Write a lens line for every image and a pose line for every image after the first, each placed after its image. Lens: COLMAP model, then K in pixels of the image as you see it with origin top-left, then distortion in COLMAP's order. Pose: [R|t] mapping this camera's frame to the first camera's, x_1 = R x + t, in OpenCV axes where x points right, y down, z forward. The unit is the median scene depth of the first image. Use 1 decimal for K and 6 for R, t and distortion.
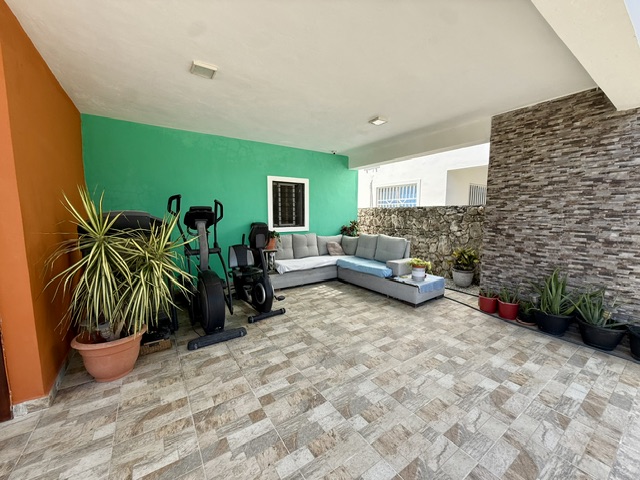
lens RADIAL K [[253.7, 0, 320.2], [0, 253.7, 240.4], [0, 0, 1]] dist [0.001100, 0.000339]
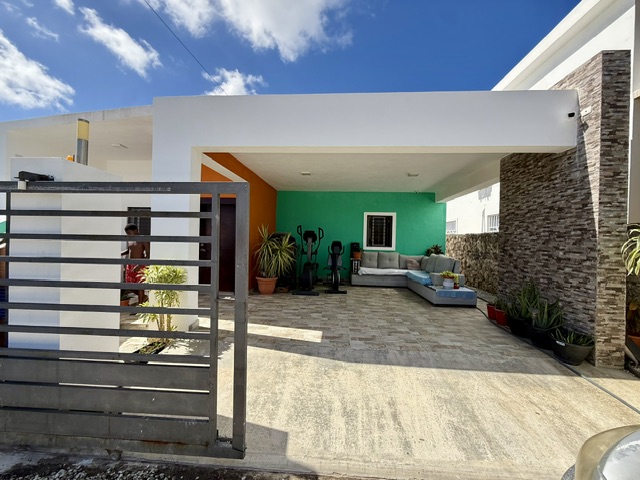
lens RADIAL K [[253.7, 0, 320.0], [0, 253.7, 239.1], [0, 0, 1]] dist [0.001100, 0.000339]
pose [[0.780806, 0.016220, -0.624563, 0.869489], [-0.091769, 0.991798, -0.088970, 0.104555], [0.617997, 0.126784, 0.775891, -0.528240]]
